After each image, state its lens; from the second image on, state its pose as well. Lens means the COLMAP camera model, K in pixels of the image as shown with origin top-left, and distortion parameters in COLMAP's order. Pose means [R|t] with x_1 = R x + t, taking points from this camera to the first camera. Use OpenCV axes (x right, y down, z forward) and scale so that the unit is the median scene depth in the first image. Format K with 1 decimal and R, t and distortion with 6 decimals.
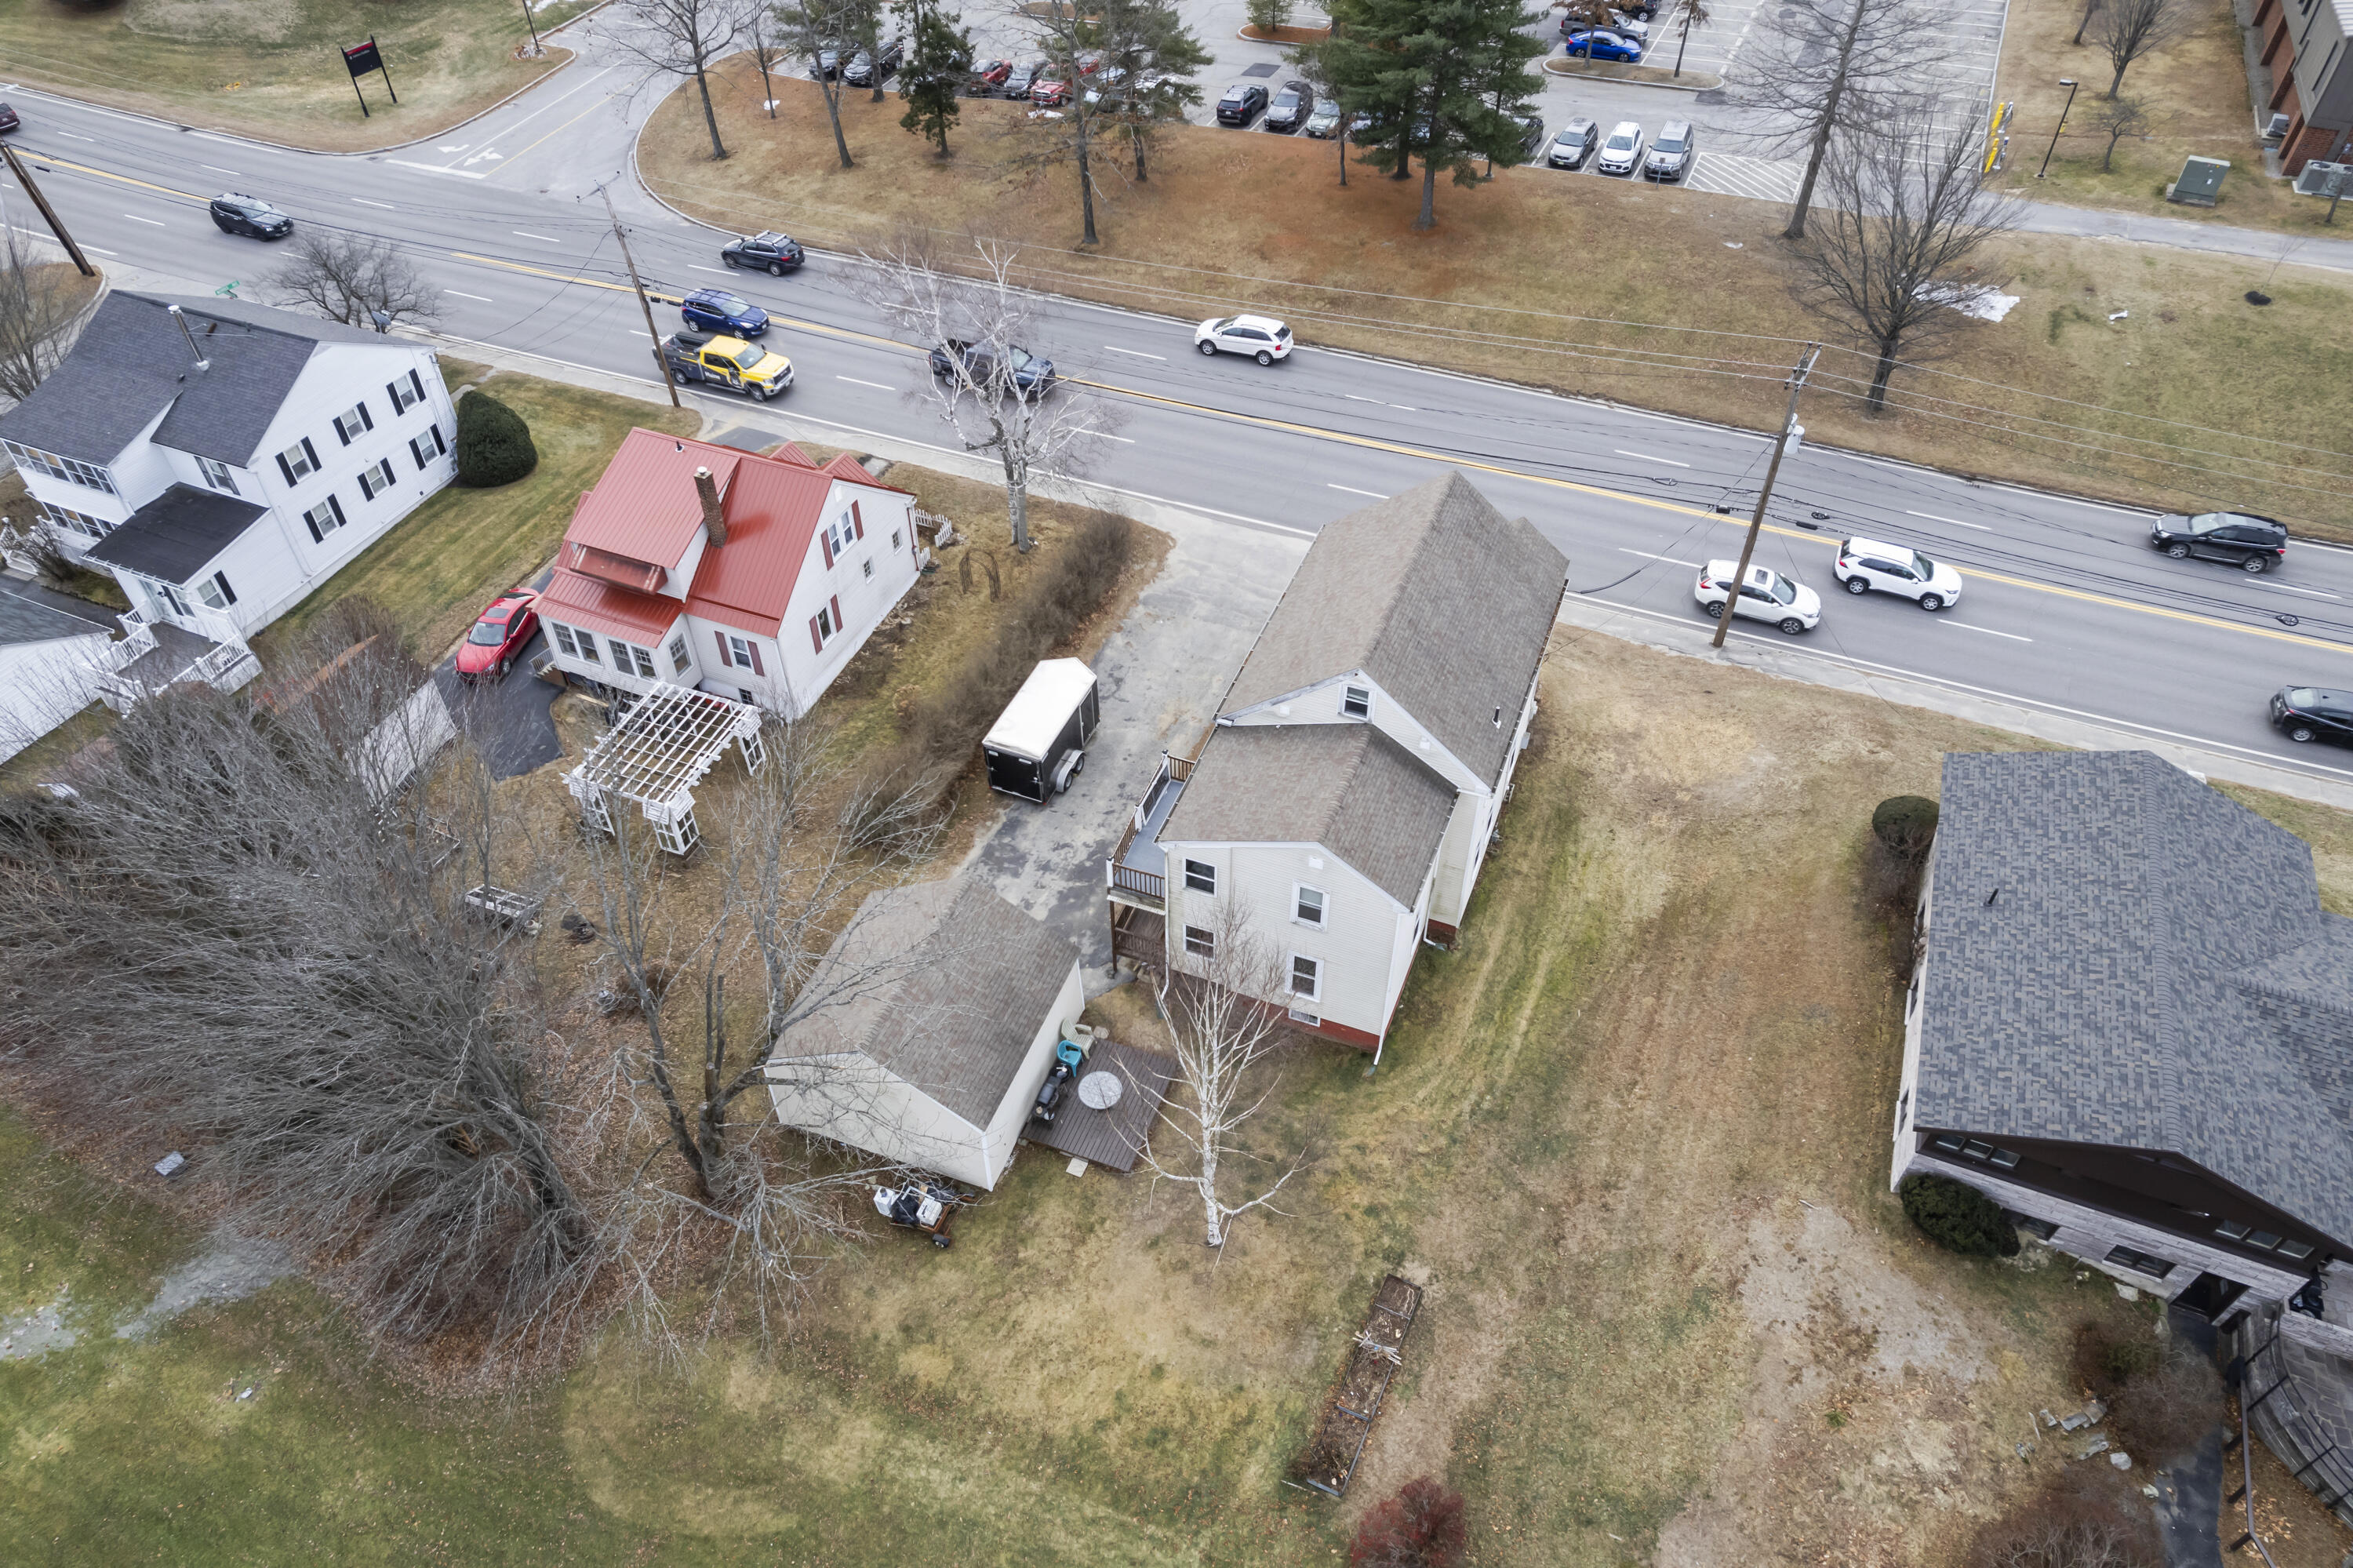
lens RADIAL K [[1476.3, 0, 1176.6], [0, 1476.3, 782.0], [0, 0, 1]] dist [-0.010922, 0.002971]
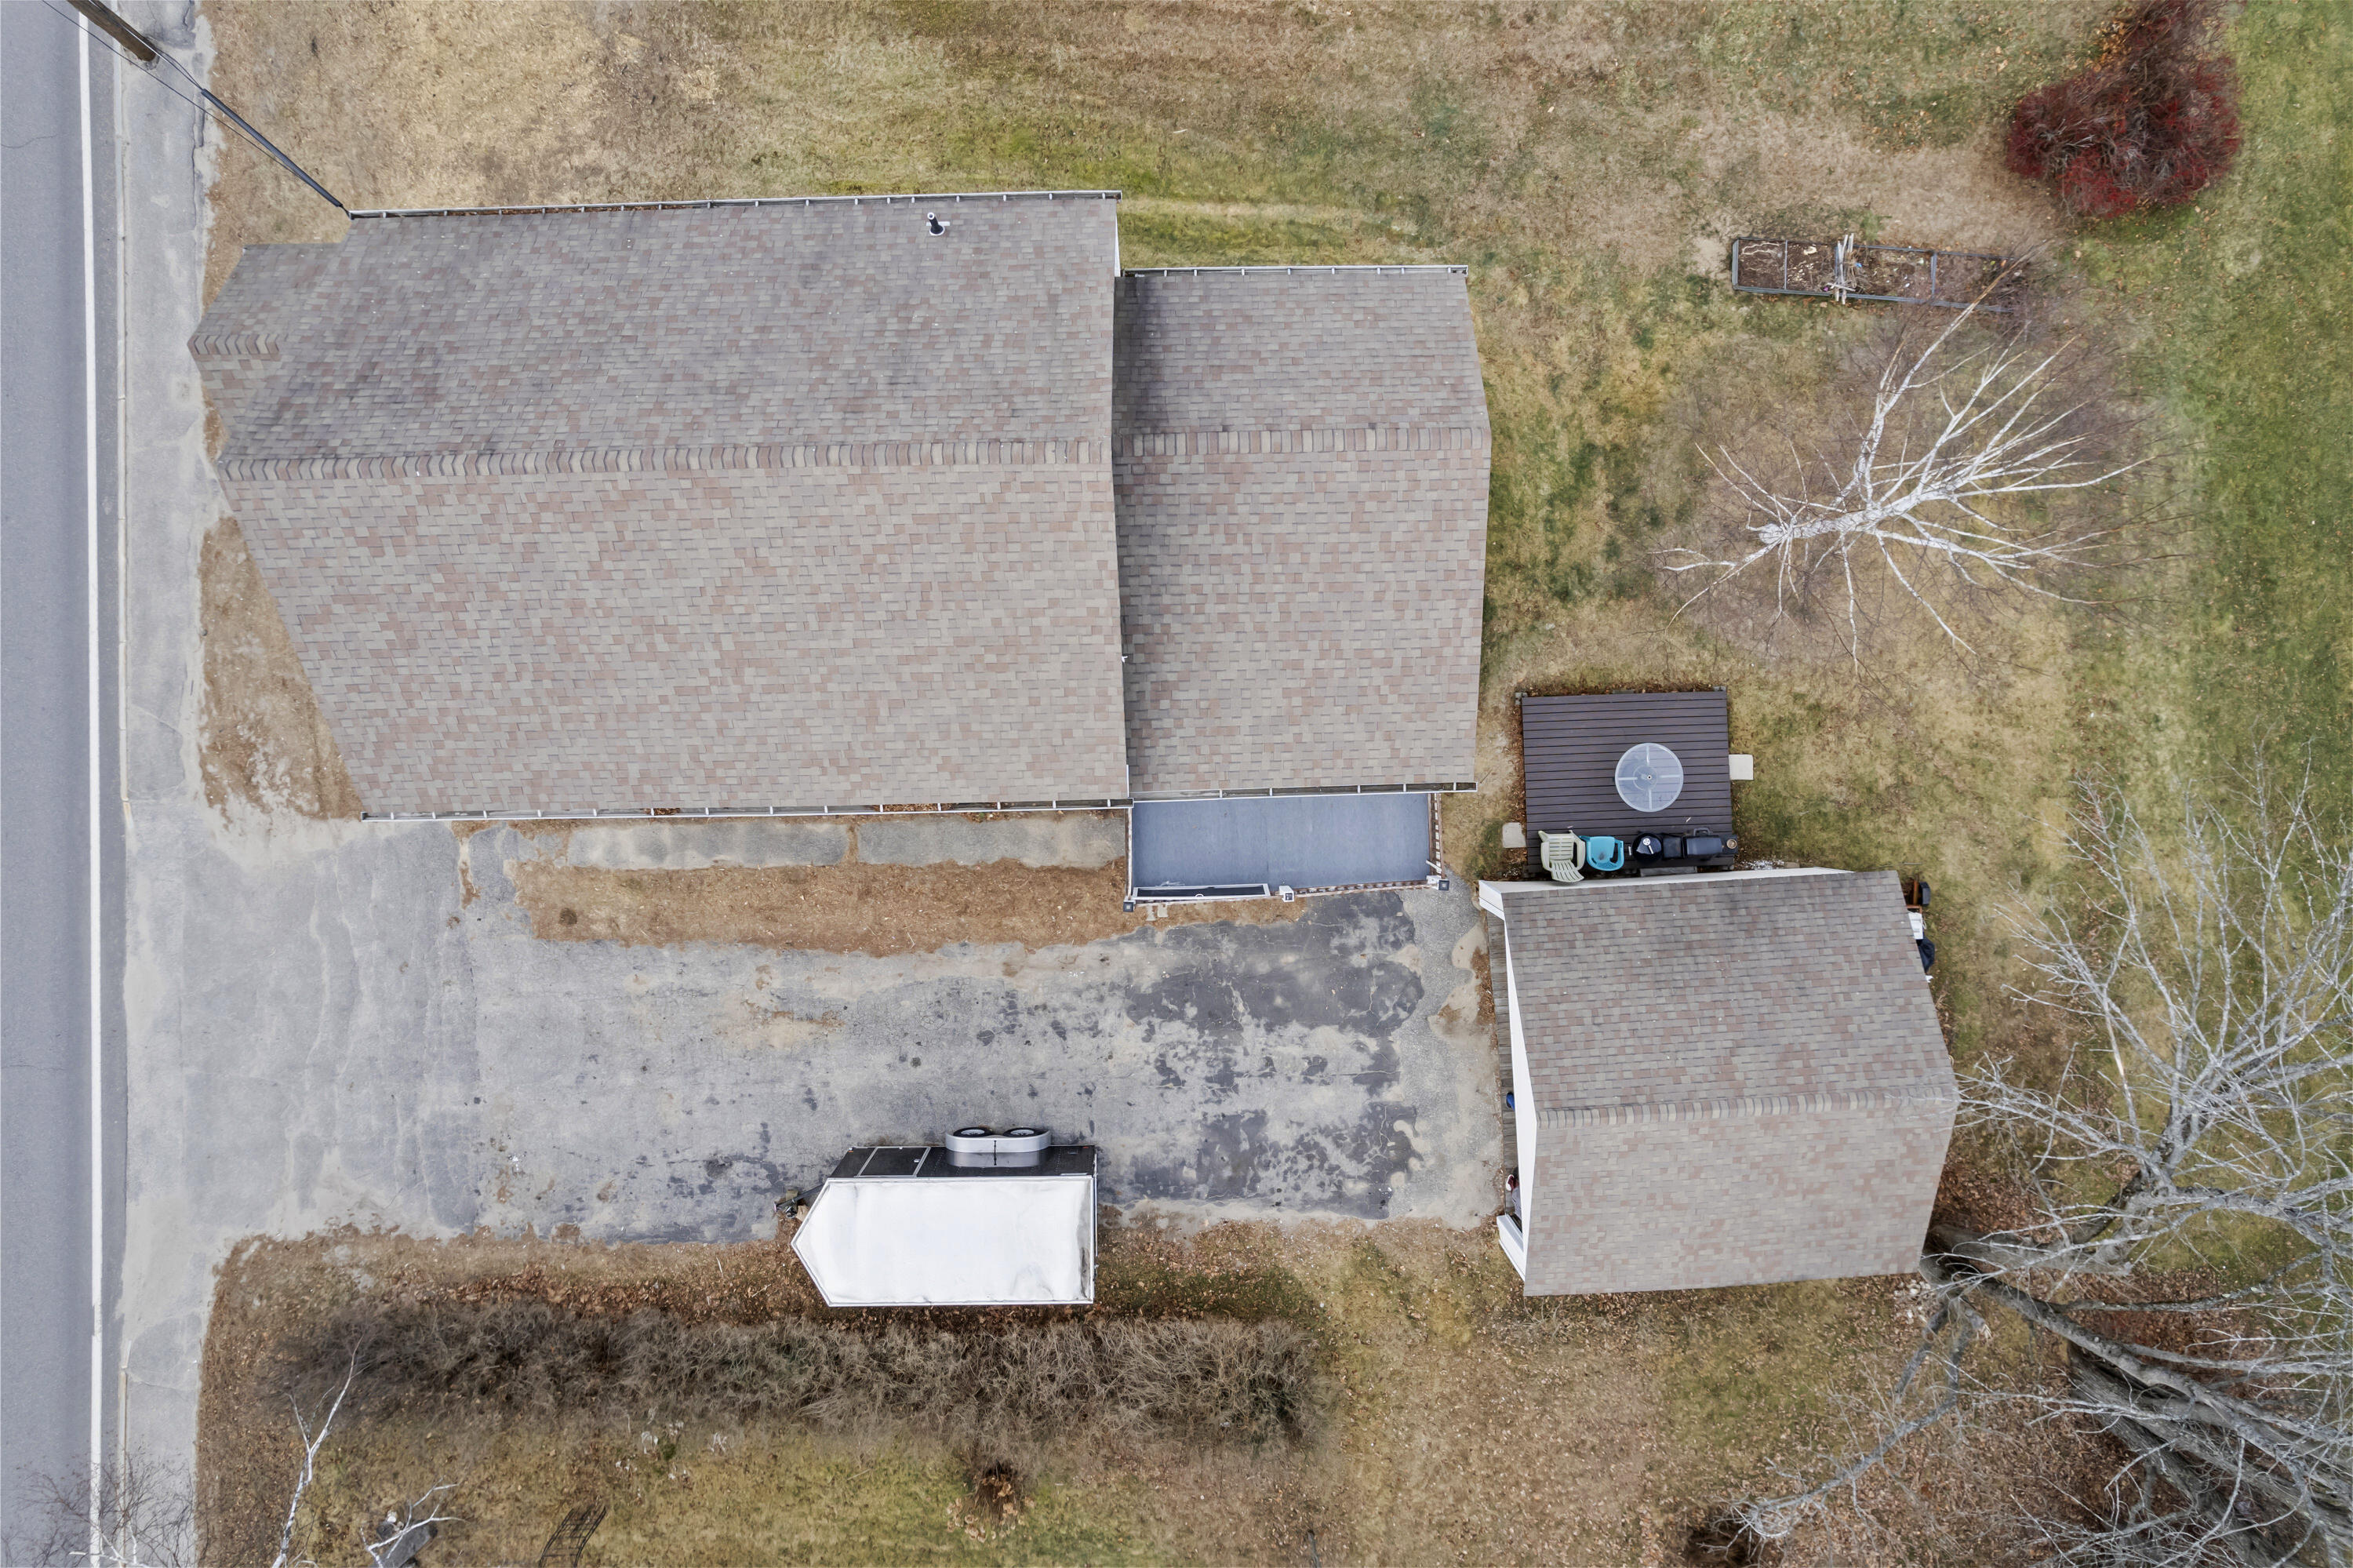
lens RADIAL K [[1476.3, 0, 1170.0], [0, 1476.3, 767.9], [0, 0, 1]] dist [-0.010922, 0.002971]
pose [[-0.388844, -0.921297, -0.003397, 0.037252], [0.640934, -0.273158, 0.717348, -0.406334], [-0.661818, 0.276759, 0.696707, 0.734213]]
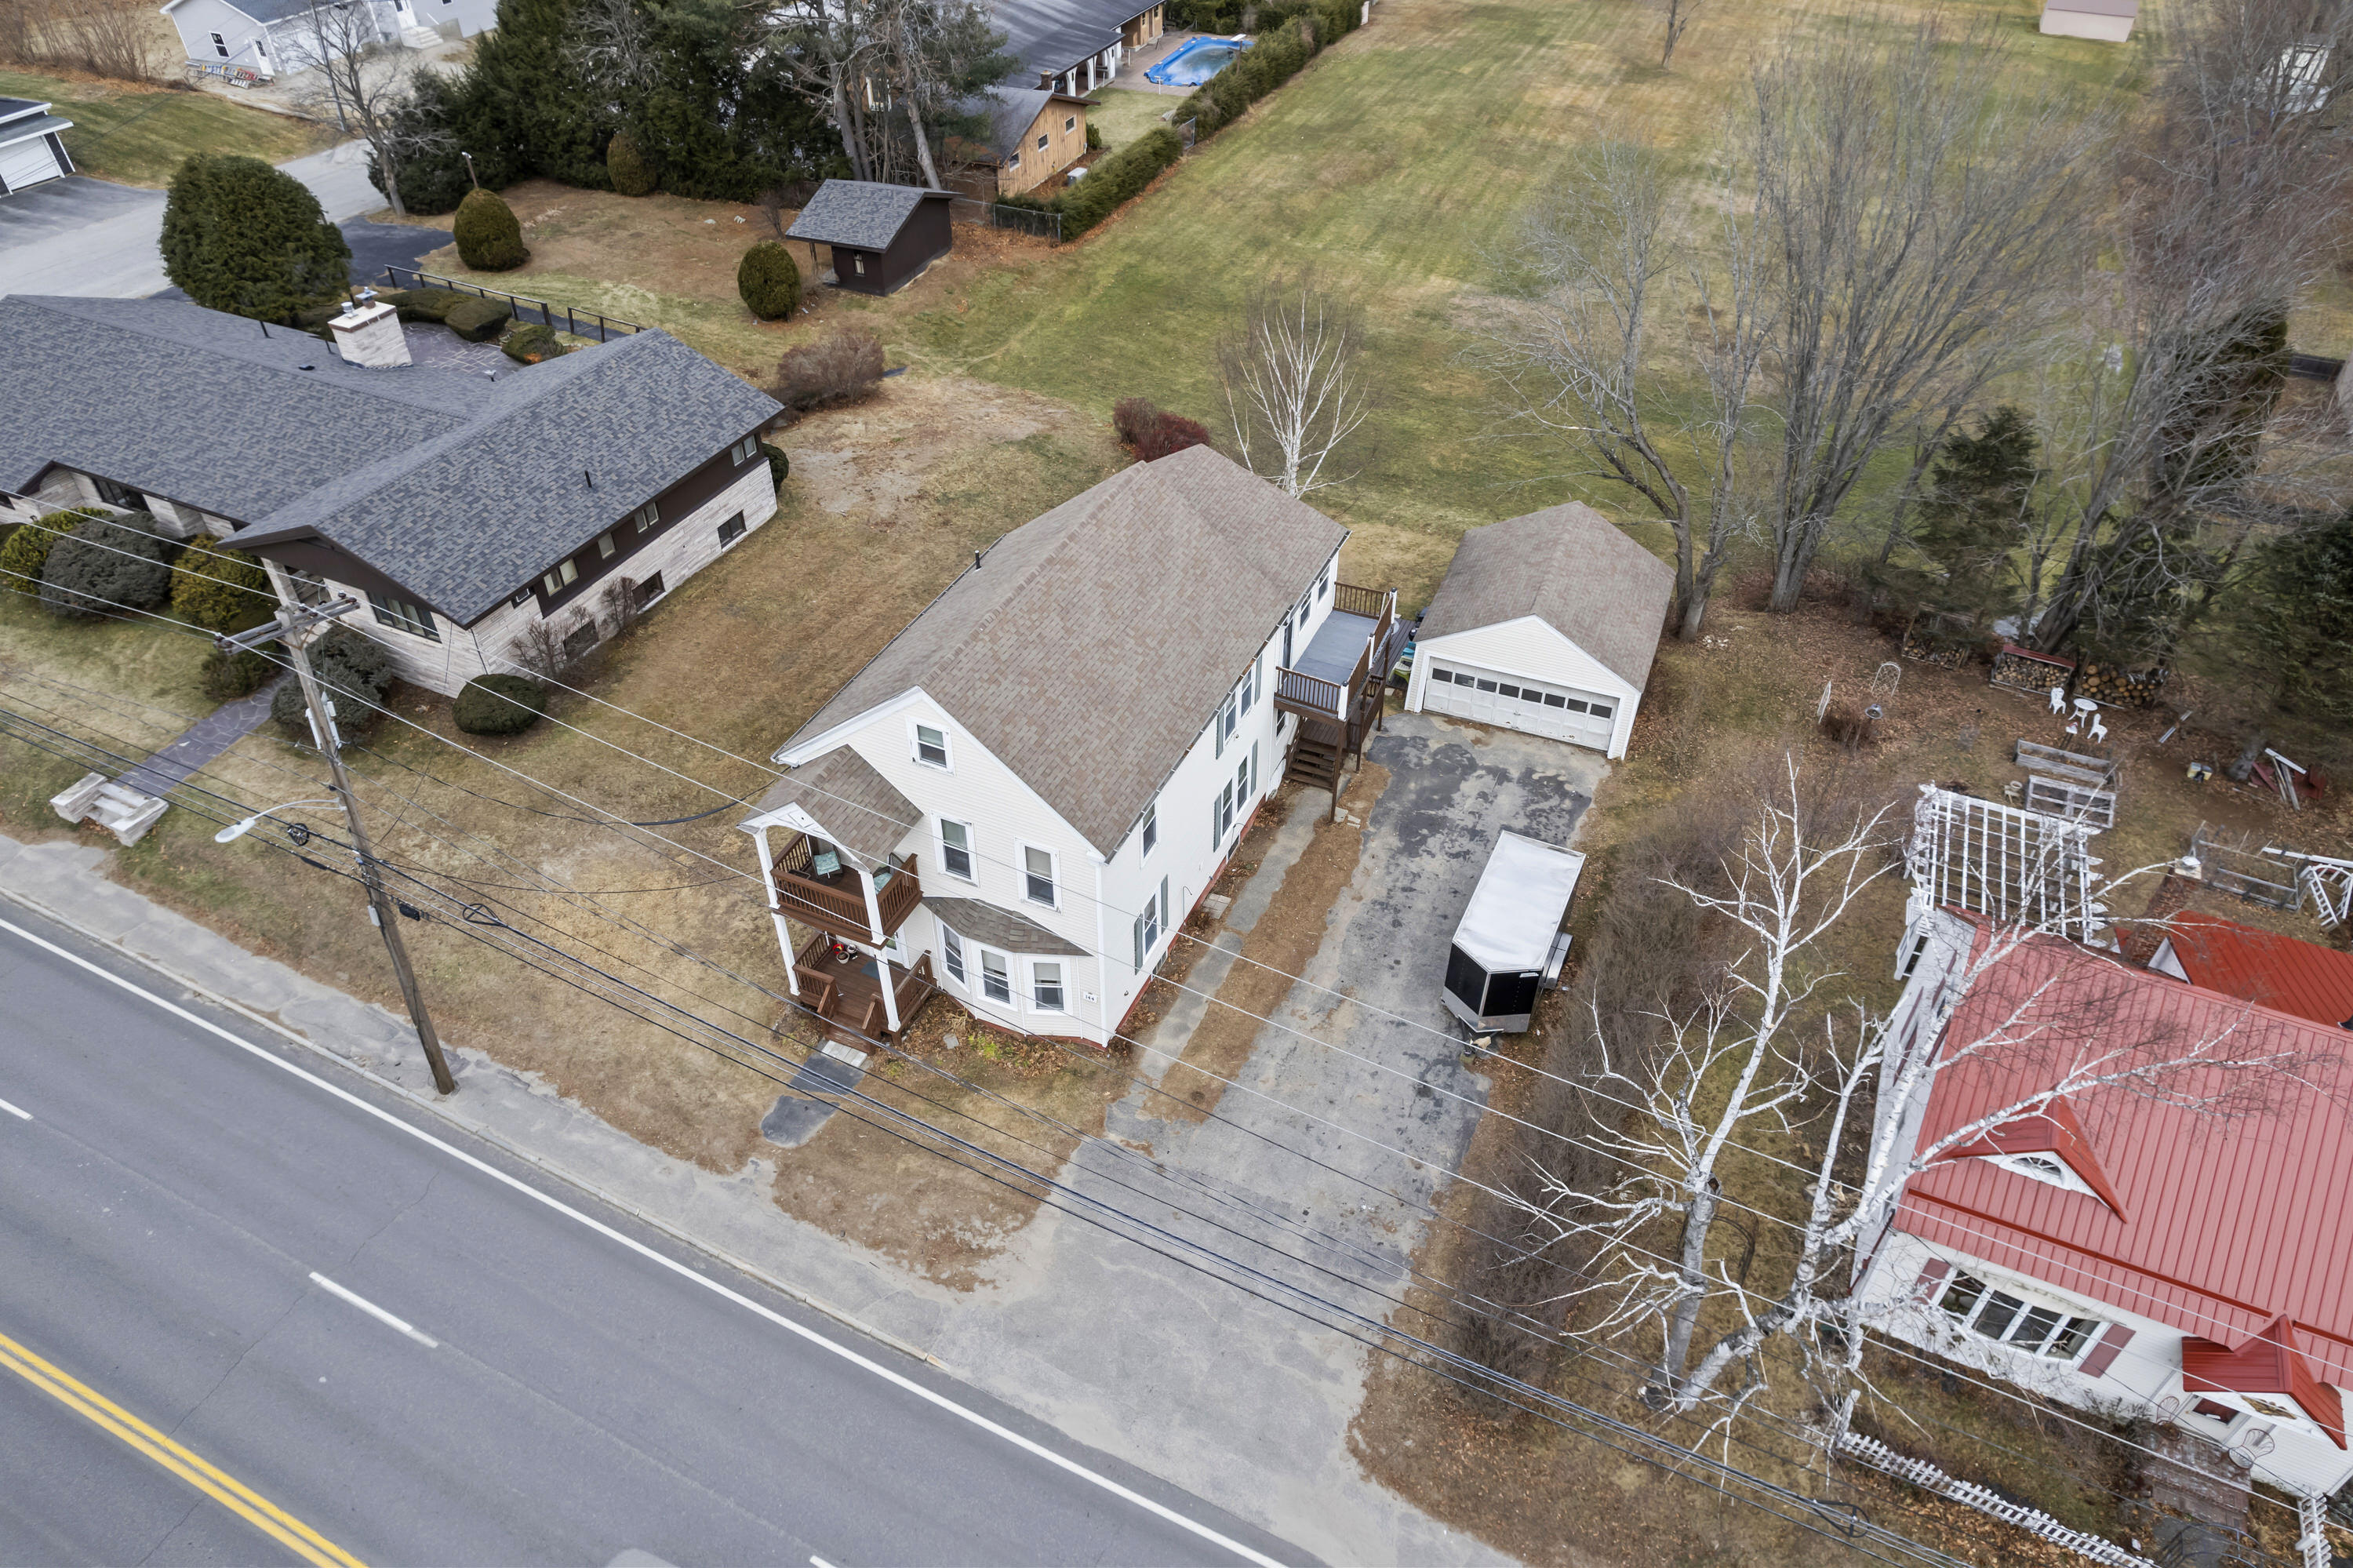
lens RADIAL K [[1476.3, 0, 1181.2], [0, 1476.3, 778.3], [0, 0, 1]] dist [-0.010922, 0.002971]
pose [[-0.999008, -0.029300, 0.033521, 0.065502], [0.030404, 0.101015, 0.994420, -0.995468], [-0.032523, 0.994453, -0.100024, 1.318858]]
